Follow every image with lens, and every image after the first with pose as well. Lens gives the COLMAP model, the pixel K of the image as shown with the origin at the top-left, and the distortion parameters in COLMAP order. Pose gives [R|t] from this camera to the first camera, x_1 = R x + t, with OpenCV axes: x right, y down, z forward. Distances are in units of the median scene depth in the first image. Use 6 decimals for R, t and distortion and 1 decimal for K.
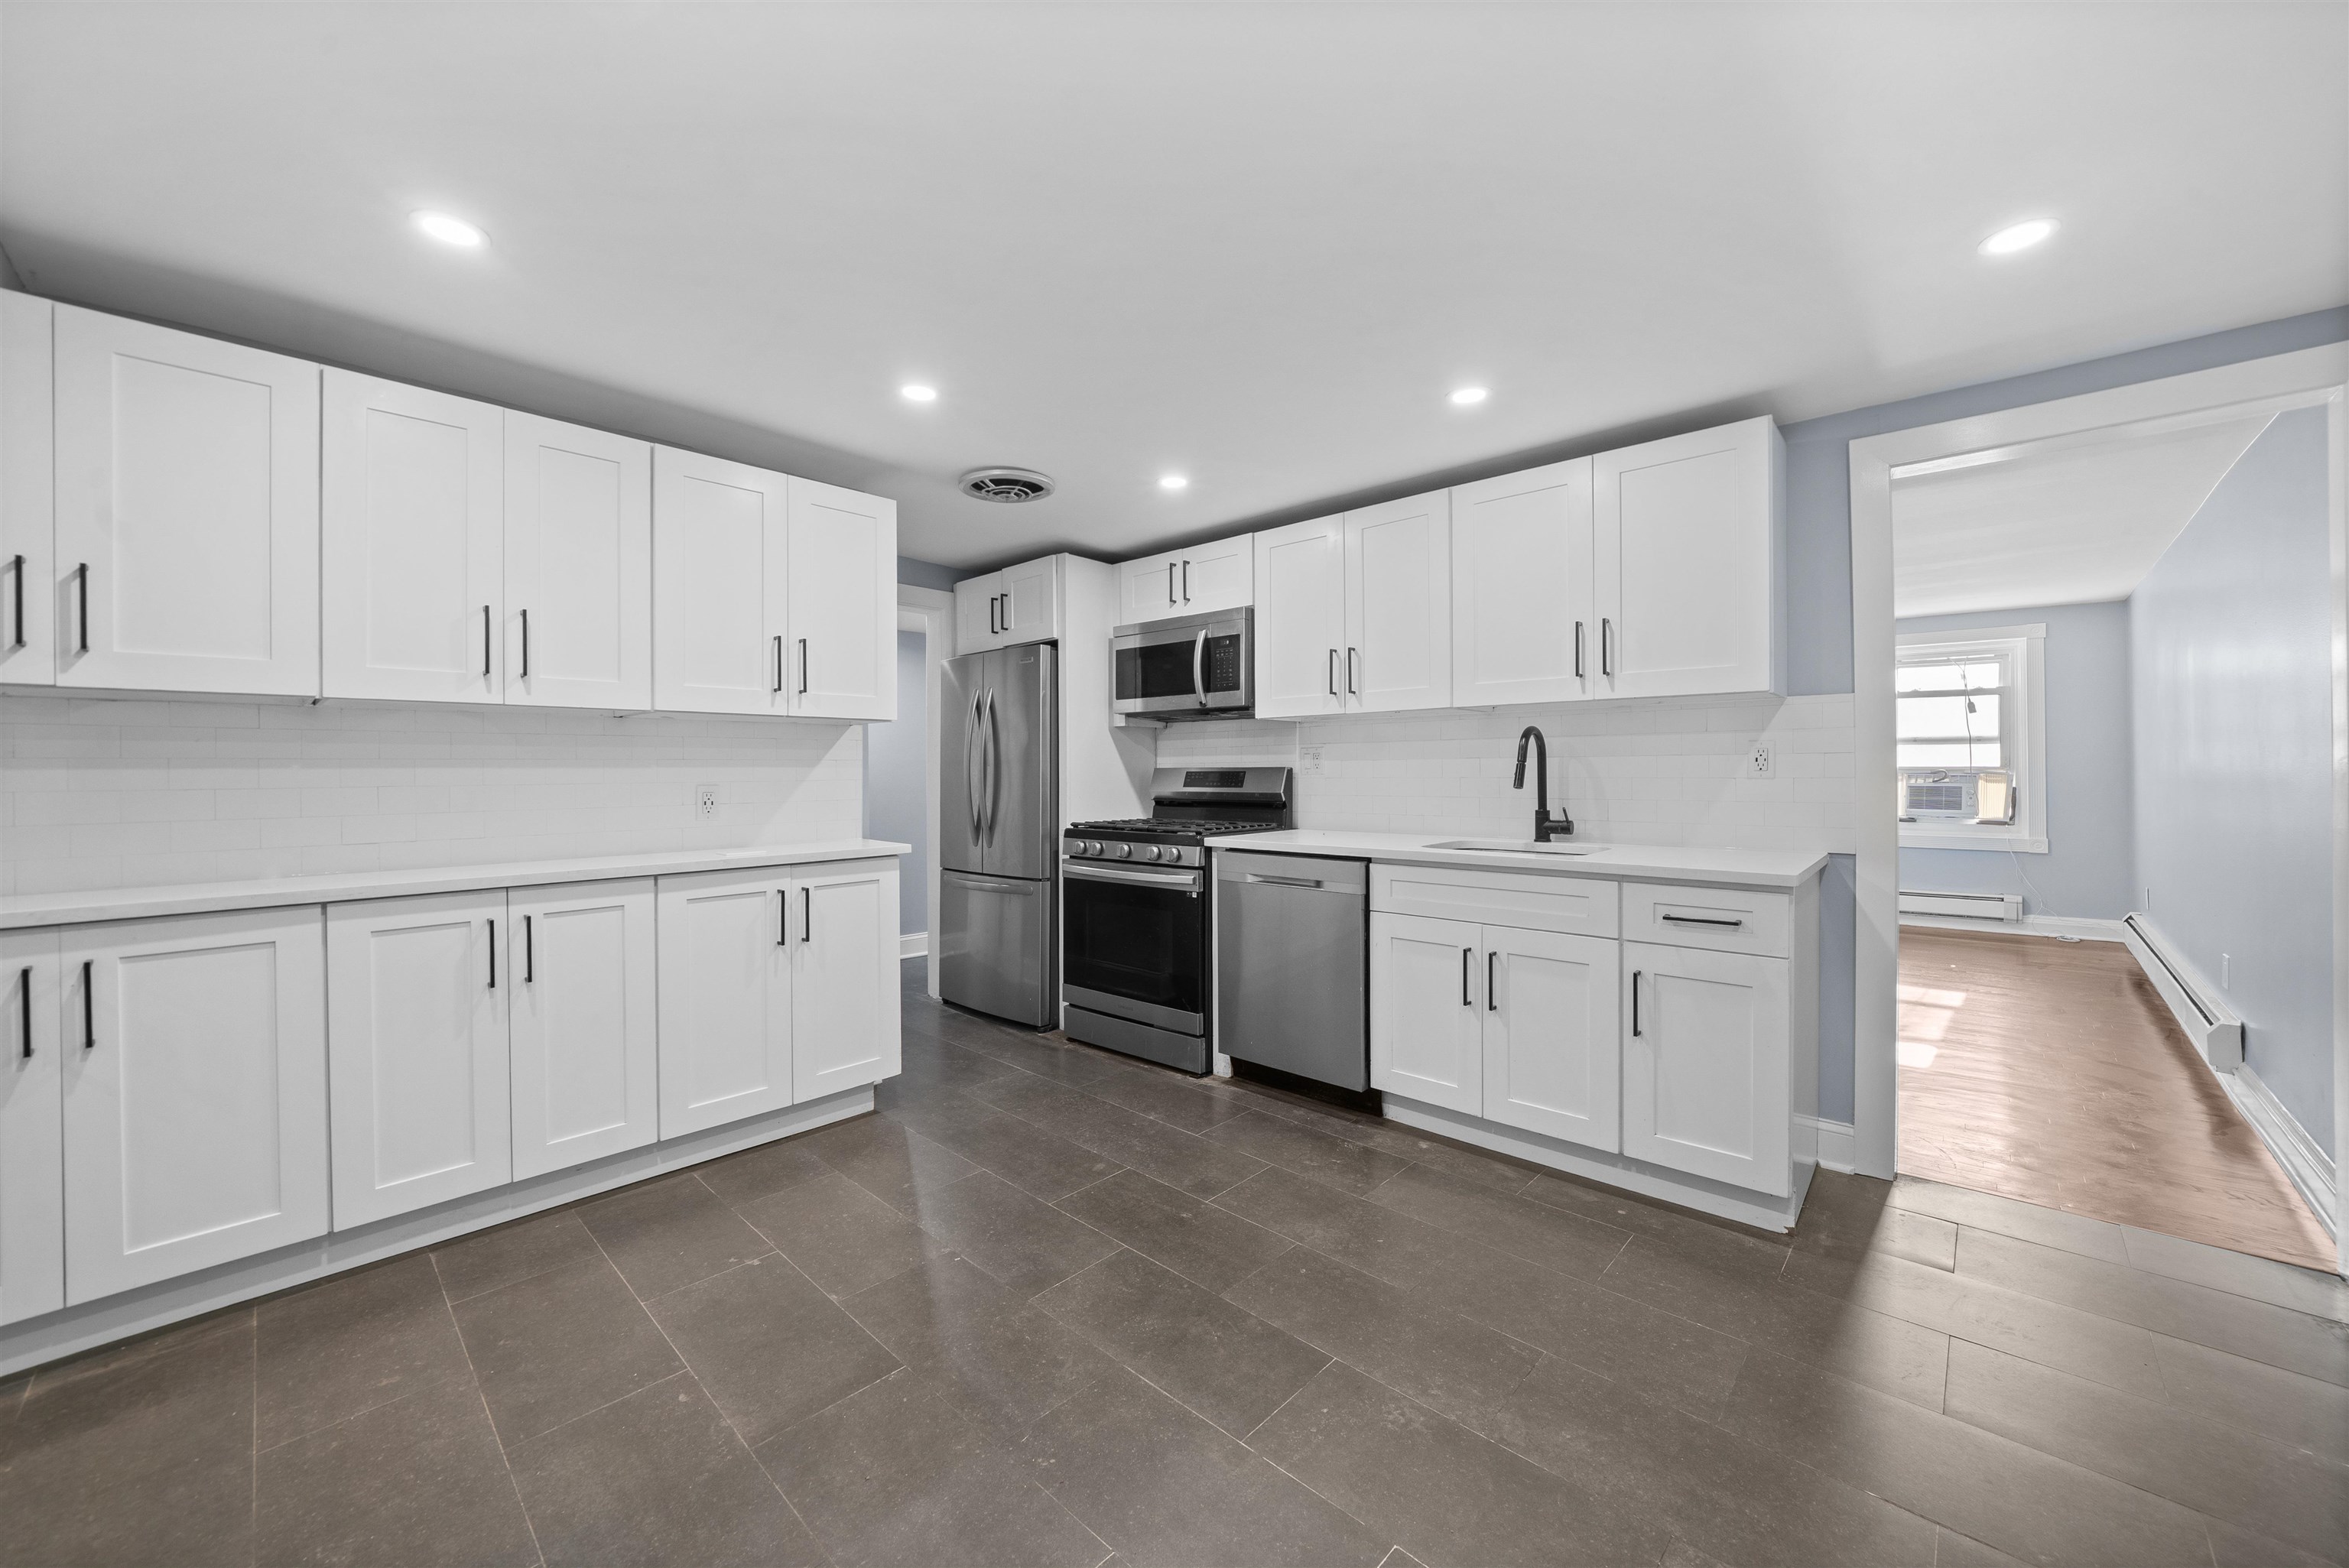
lens RADIAL K [[881.8, 0, 1171.4], [0, 881.8, 773.9], [0, 0, 1]] dist [0.002158, 0.000161]
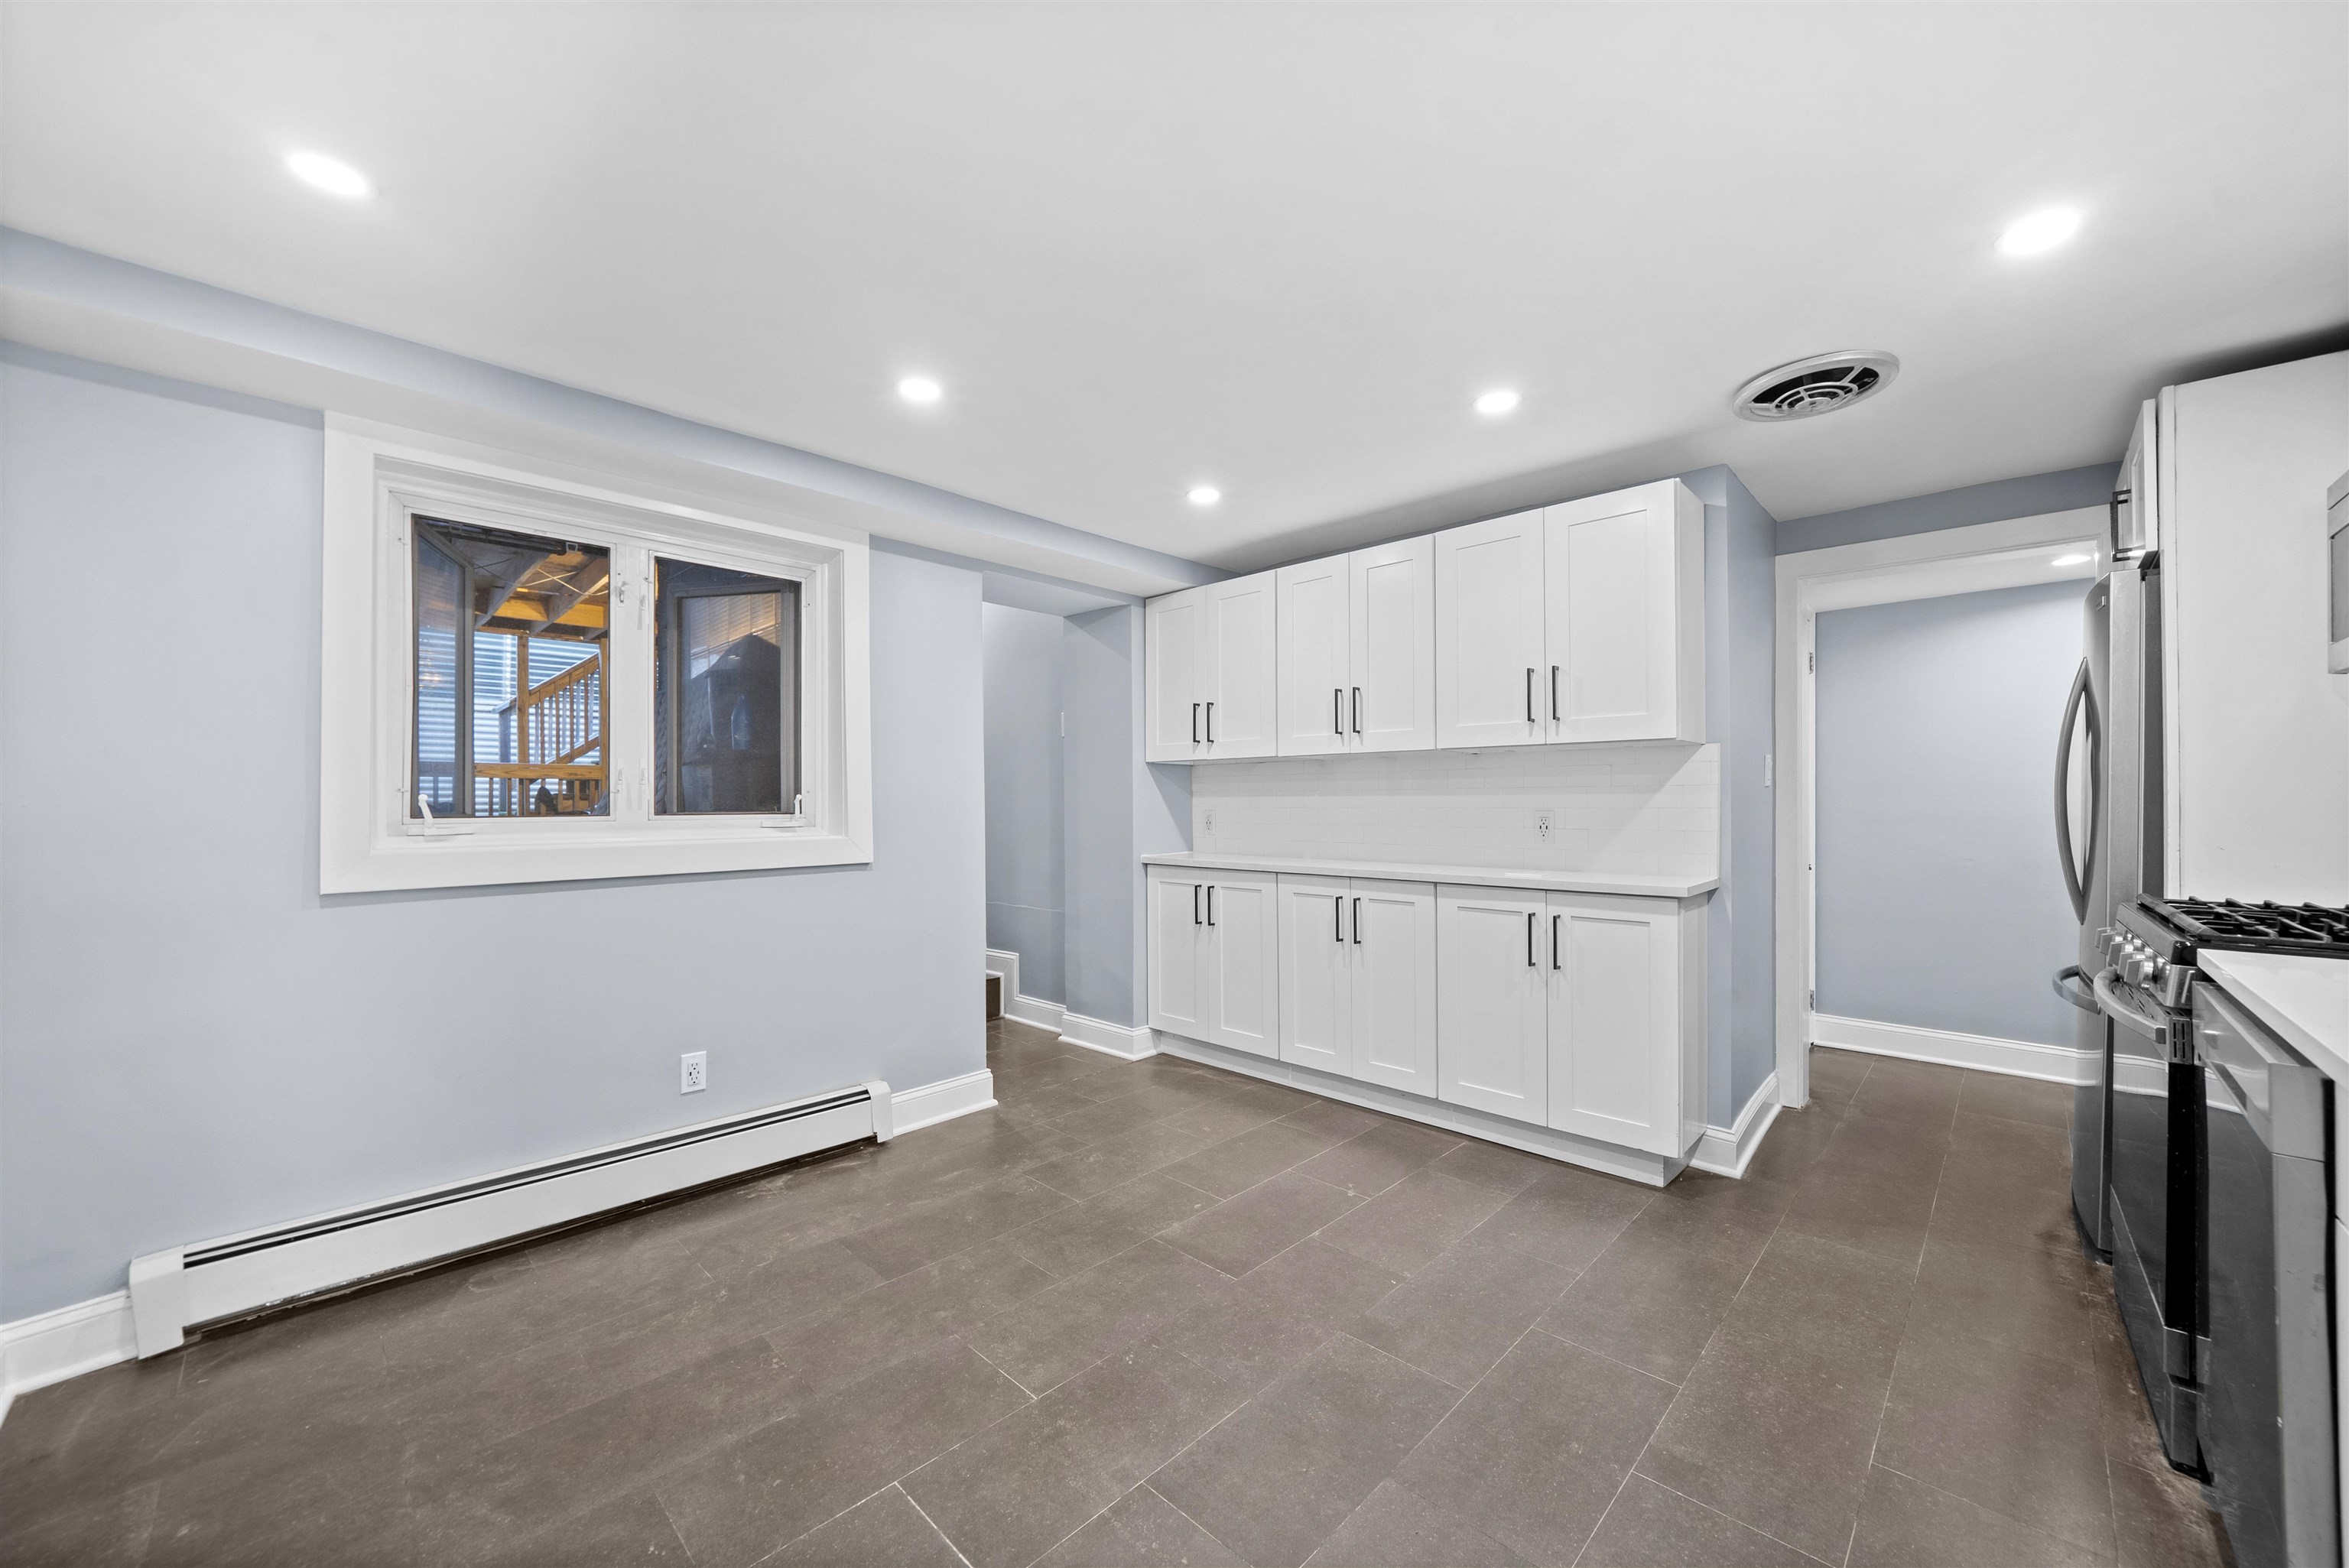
lens RADIAL K [[881.8, 0, 1171.3], [0, 881.8, 795.4], [0, 0, 1]] dist [0.002158, 0.000161]
pose [[-0.001828, 0.002874, -0.999994, 0.655724], [-0.000209, 0.999996, 0.002874, -0.010893], [0.999998, 0.000214, -0.001828, 0.634752]]
